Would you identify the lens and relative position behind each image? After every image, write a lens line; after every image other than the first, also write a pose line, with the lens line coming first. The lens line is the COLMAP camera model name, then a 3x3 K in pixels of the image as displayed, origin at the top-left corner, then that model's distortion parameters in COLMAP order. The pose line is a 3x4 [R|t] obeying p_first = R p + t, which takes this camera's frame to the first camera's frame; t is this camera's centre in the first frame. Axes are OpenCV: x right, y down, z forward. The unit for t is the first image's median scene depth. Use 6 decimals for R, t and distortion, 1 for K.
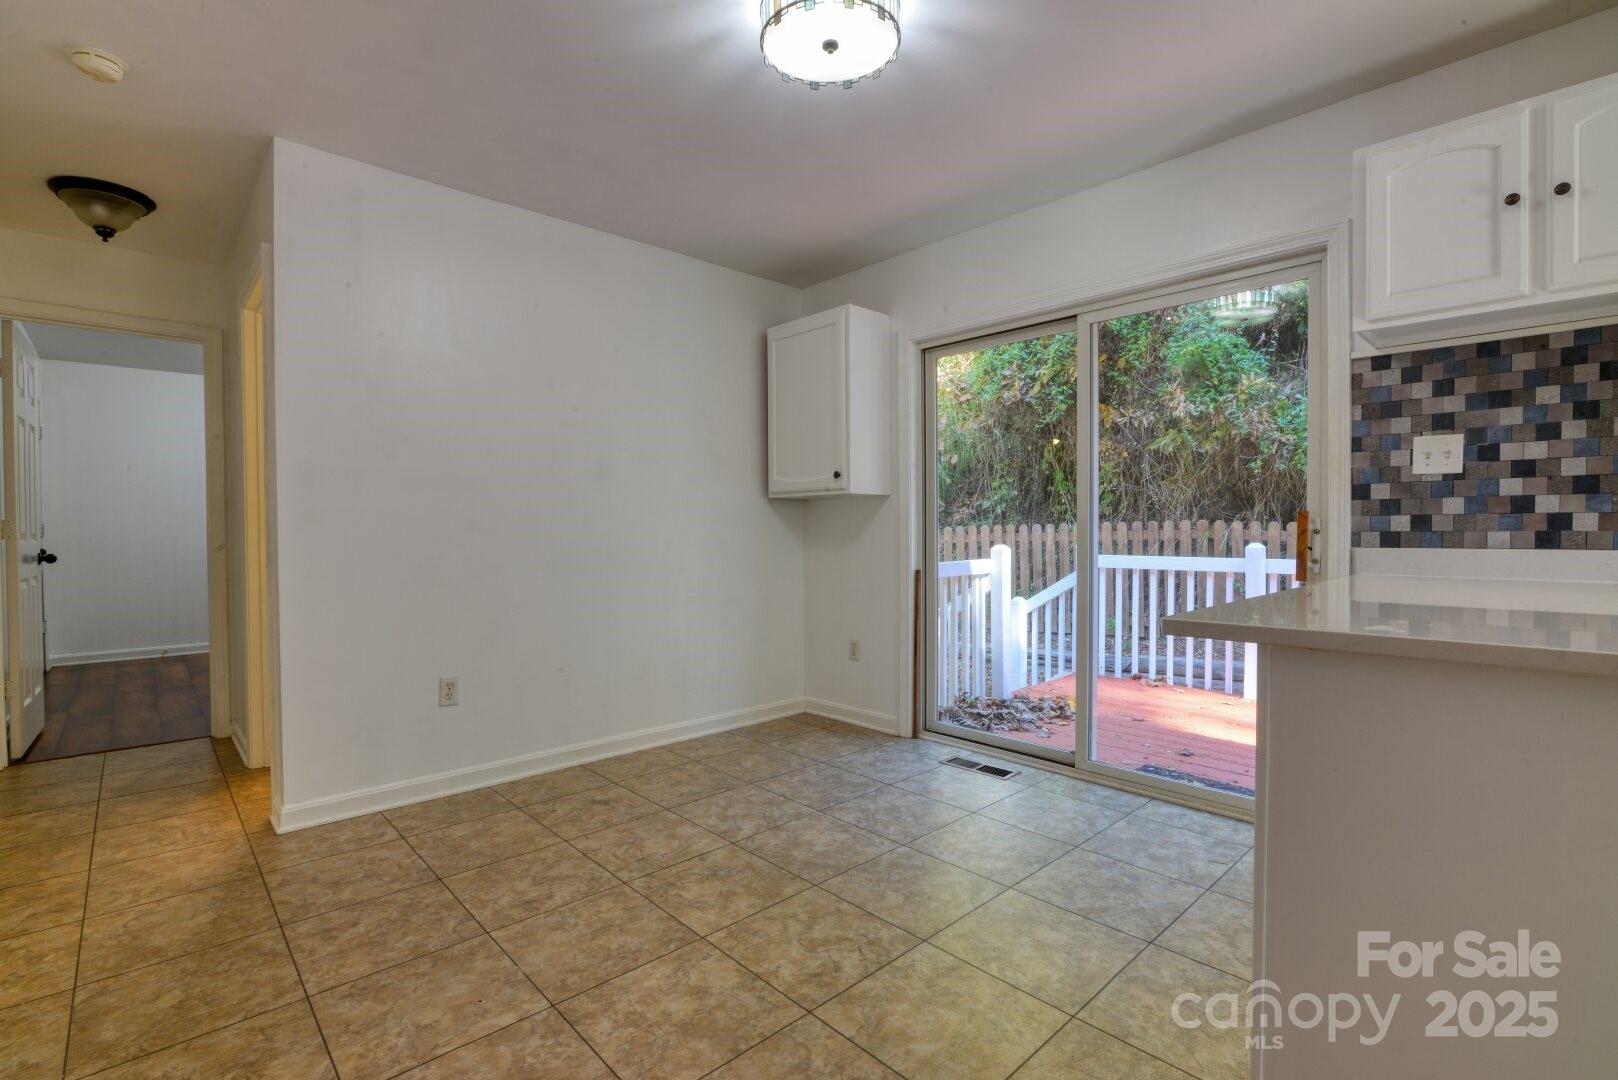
lens RADIAL K [[760.3, 0, 825.0], [0, 760.3, 544.4], [0, 0, 1]] dist [-0.014447, 0.001119]
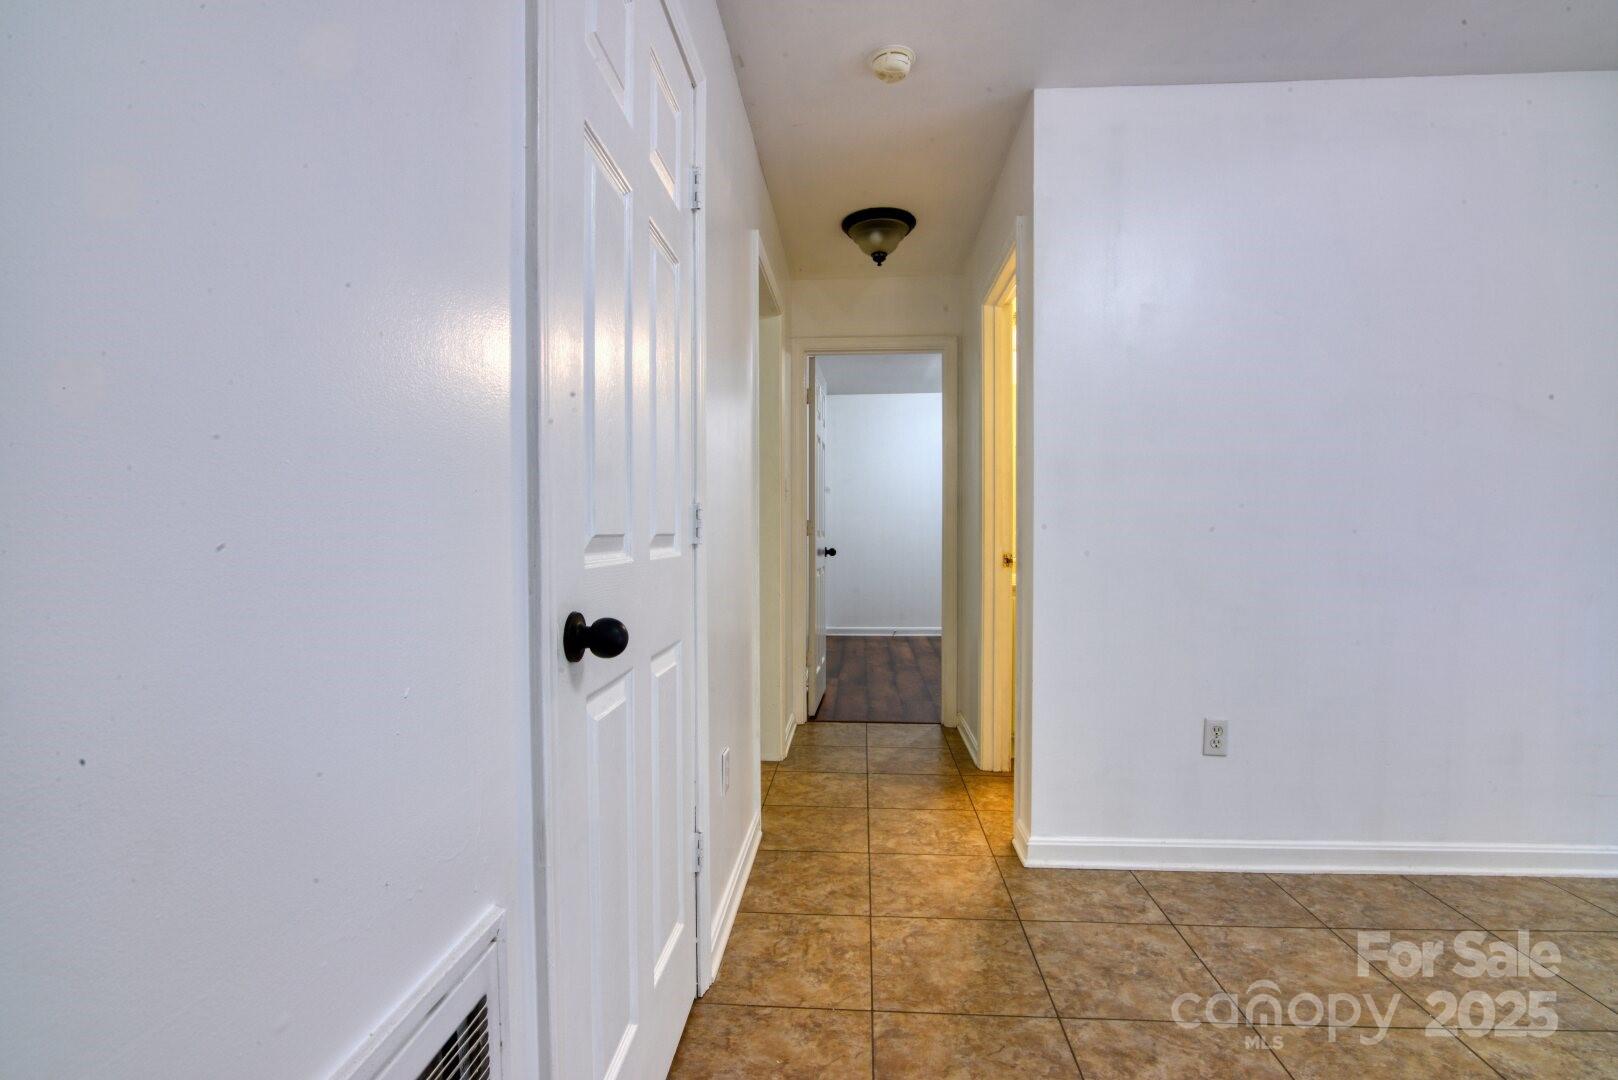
lens RADIAL K [[760.3, 0, 808.1], [0, 760.3, 536.3], [0, 0, 1]] dist [-0.014447, 0.001119]
pose [[0.687922, 0.008024, -0.725740, -0.240069], [-0.016085, 0.999862, -0.004192, -0.000603], [0.725606, 0.014557, 0.687956, 0.177707]]
